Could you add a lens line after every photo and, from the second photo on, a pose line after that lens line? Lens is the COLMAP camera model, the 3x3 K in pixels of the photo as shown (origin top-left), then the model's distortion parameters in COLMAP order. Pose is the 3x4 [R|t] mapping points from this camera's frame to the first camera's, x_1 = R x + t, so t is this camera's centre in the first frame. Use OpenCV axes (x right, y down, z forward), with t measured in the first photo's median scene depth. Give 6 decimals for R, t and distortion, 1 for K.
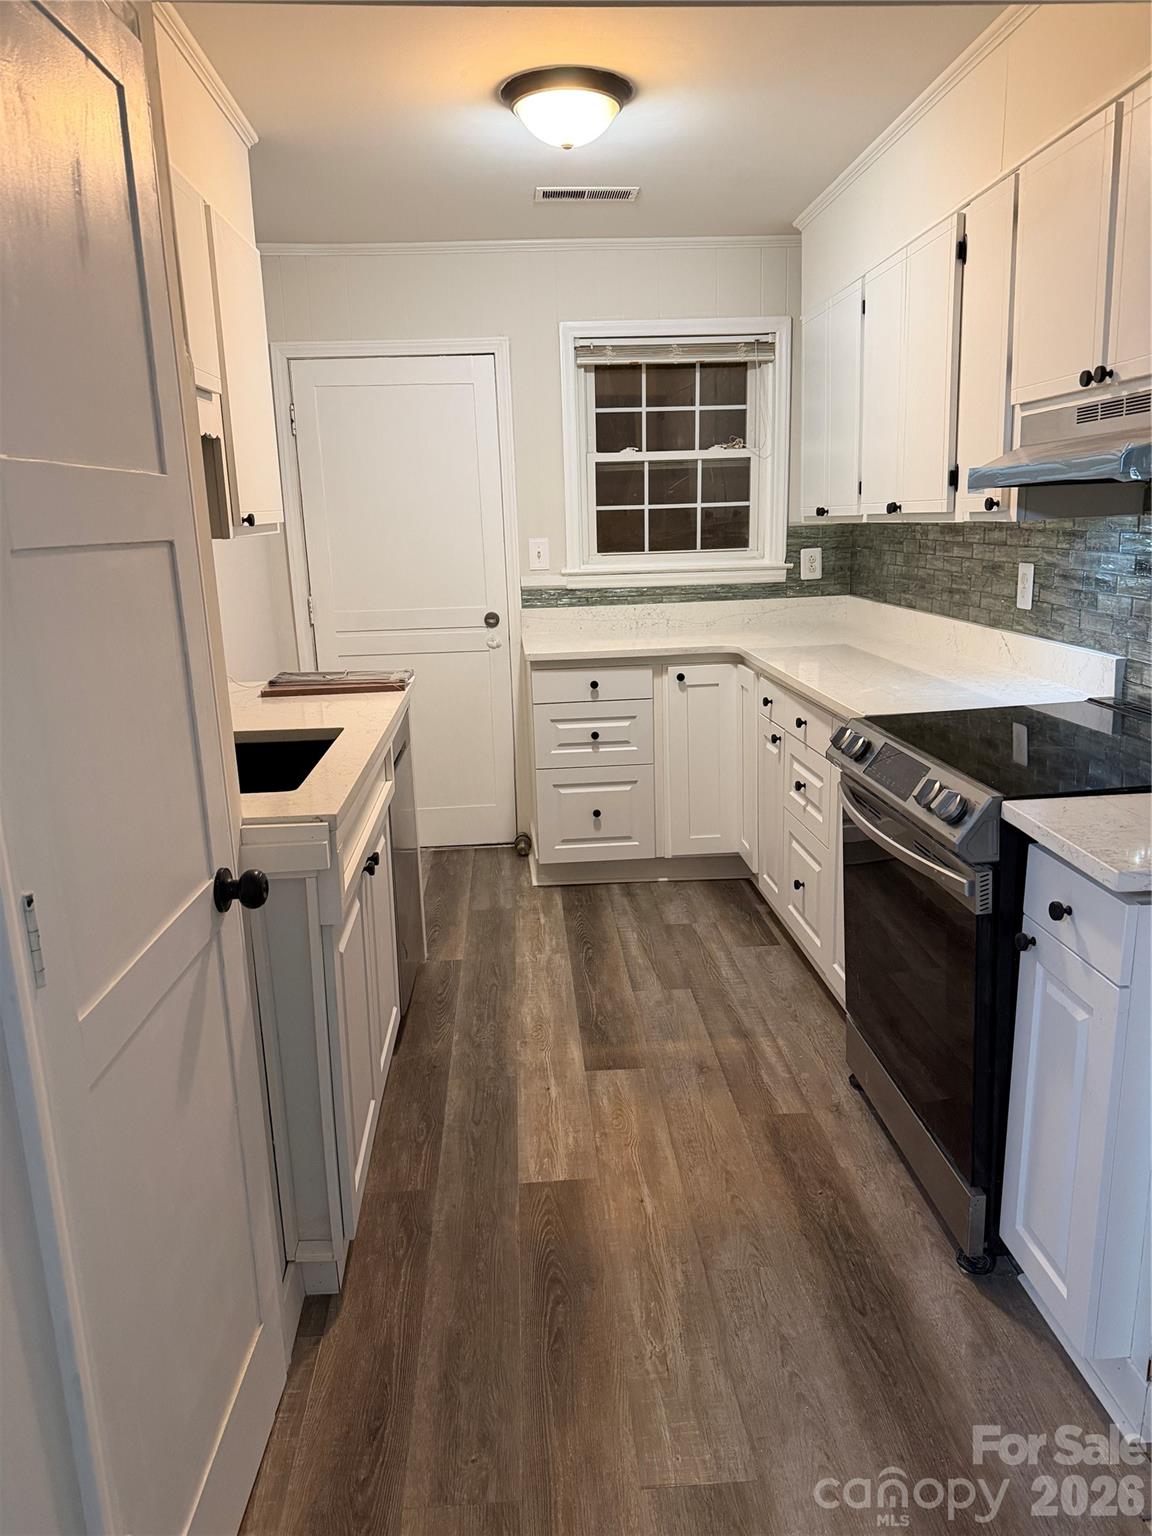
lens RADIAL K [[1095.9, 0, 560.5], [0, 1095.9, 770.4], [0, 0, 1]] dist [0.064169, -0.084143]
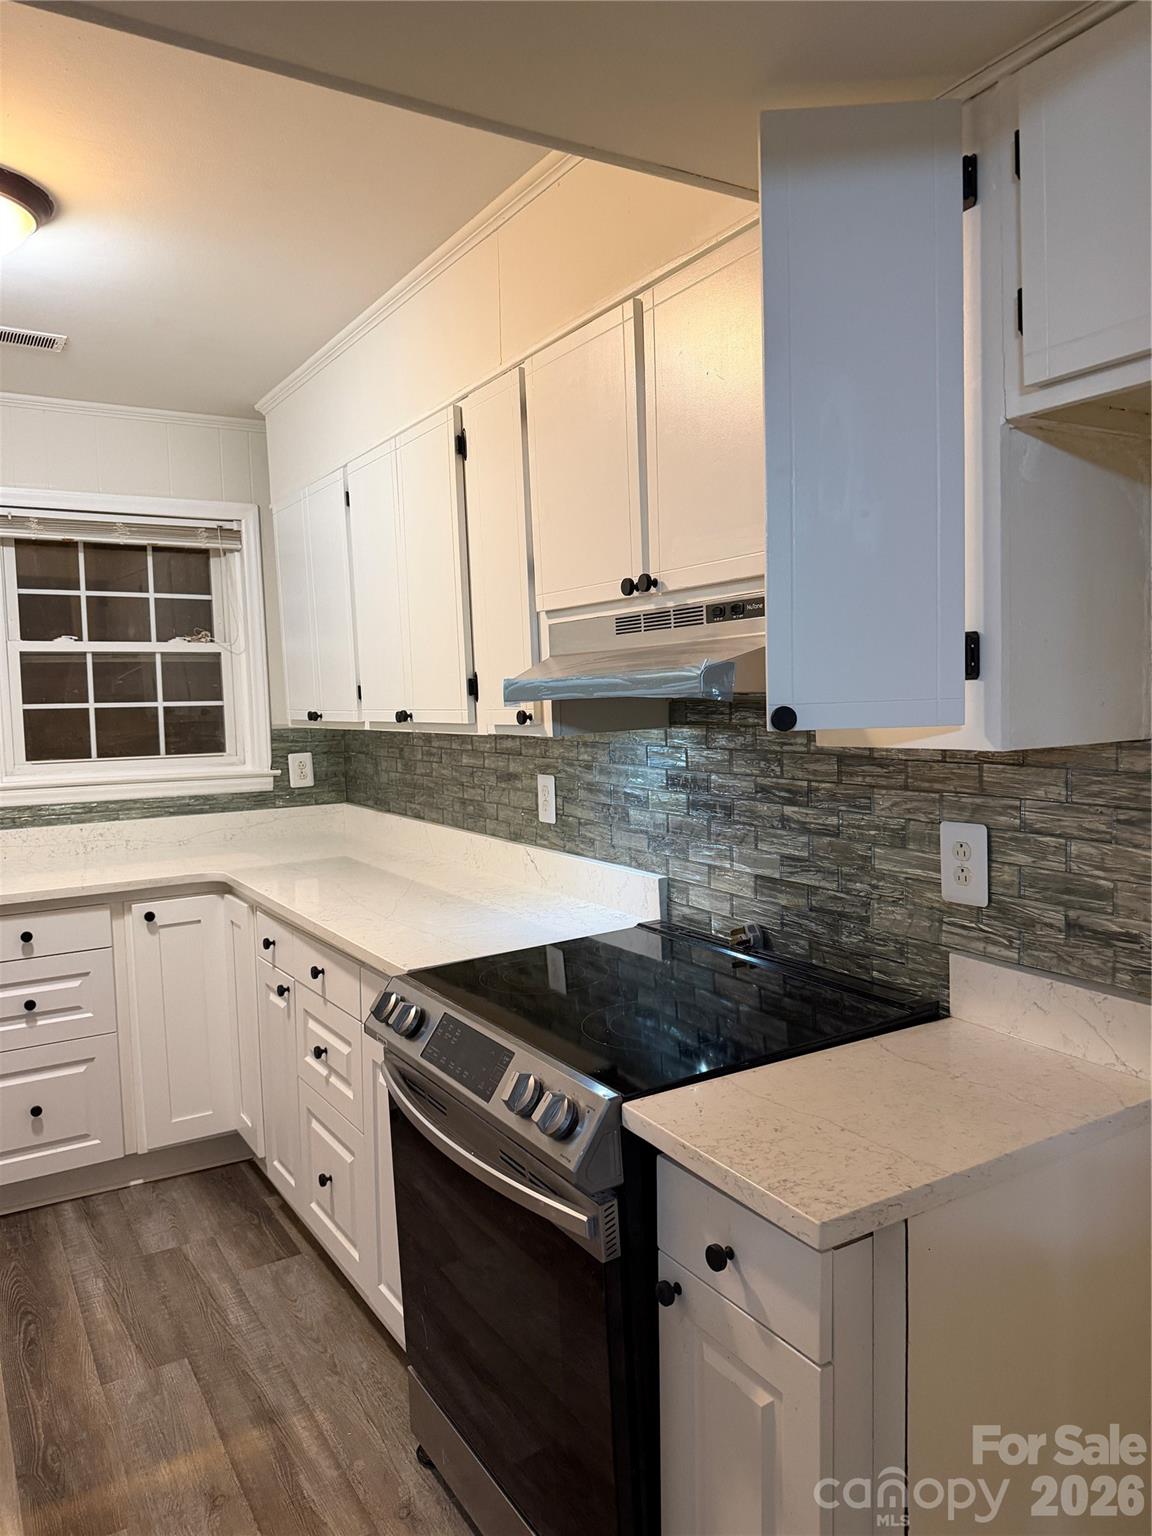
lens RADIAL K [[1095.9, 0, 599.6], [0, 1095.9, 772.4], [0, 0, 1]] dist [0.064169, -0.084143]
pose [[0.874201, -0.025015, 0.484919, 0.012450], [0.105430, 0.984625, -0.139274, -0.060904], [-0.473979, 0.172878, 0.863398, 0.196417]]
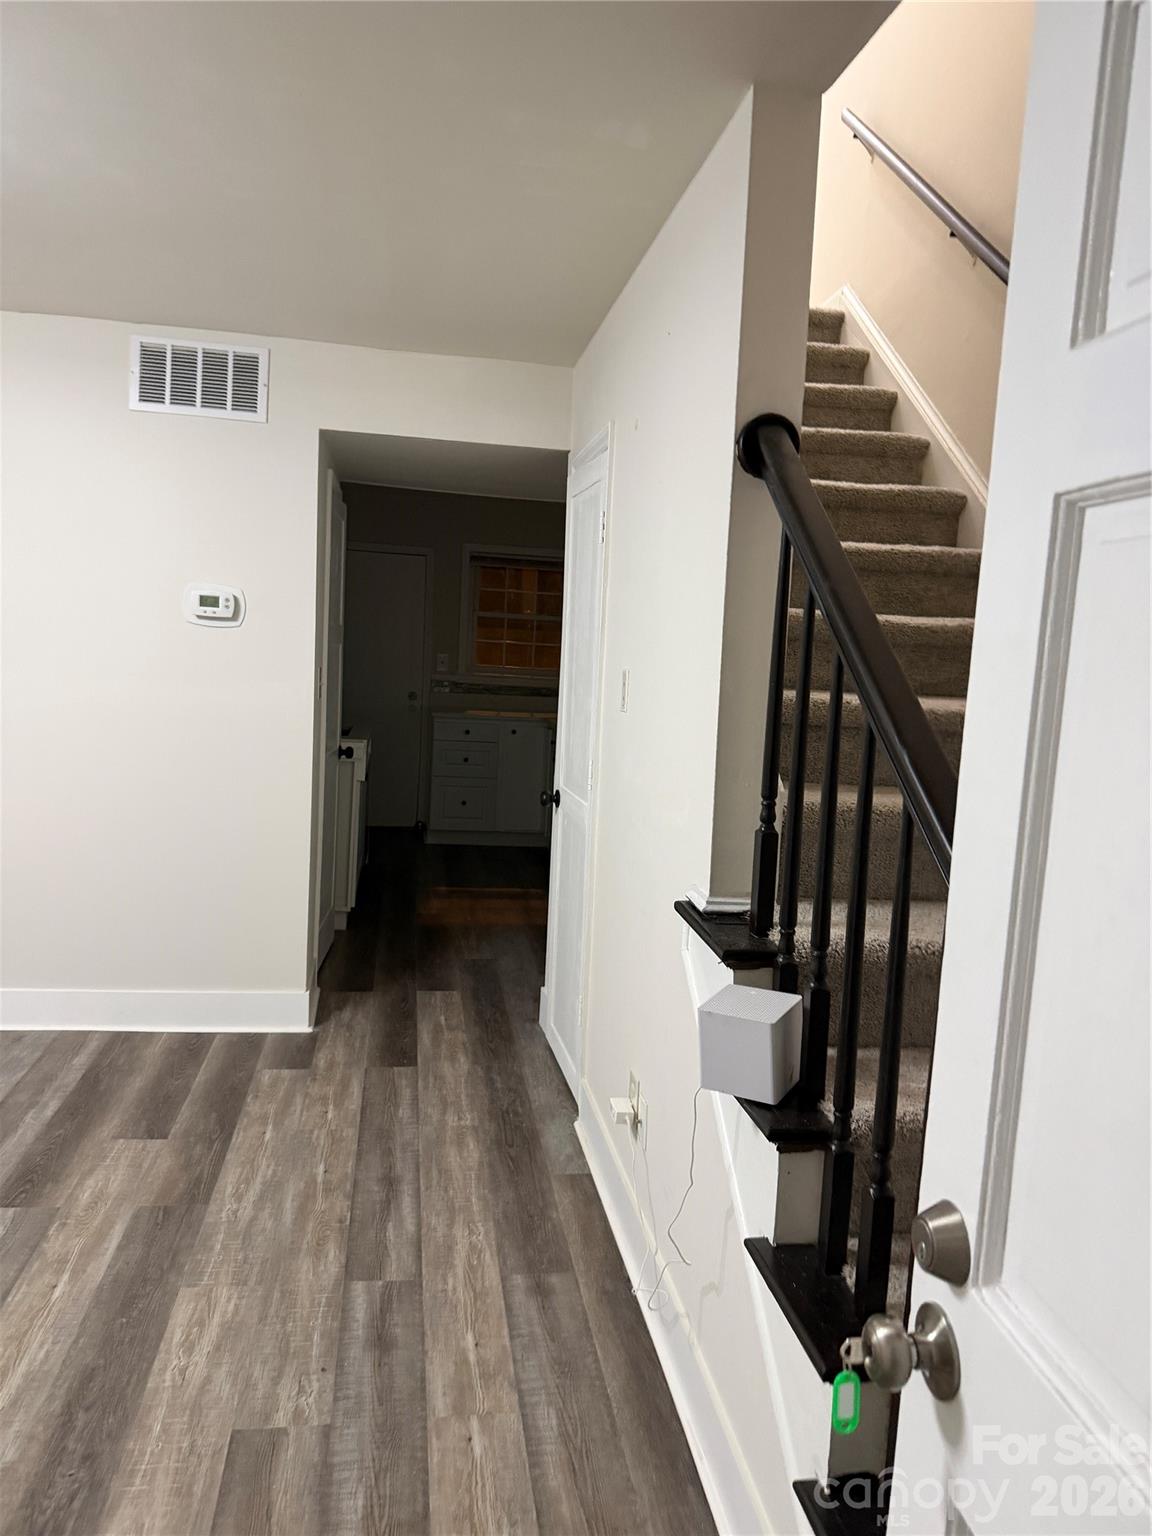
lens RADIAL K [[1095.9, 0, 578.9], [0, 1095.9, 754.3], [0, 0, 1]] dist [0.064169, -0.084143]
pose [[0.990056, 0.080146, 0.115608, 0.008105], [-0.065511, 0.989958, -0.125263, 0.258508], [-0.124487, 0.116444, 0.985365, -1.234650]]
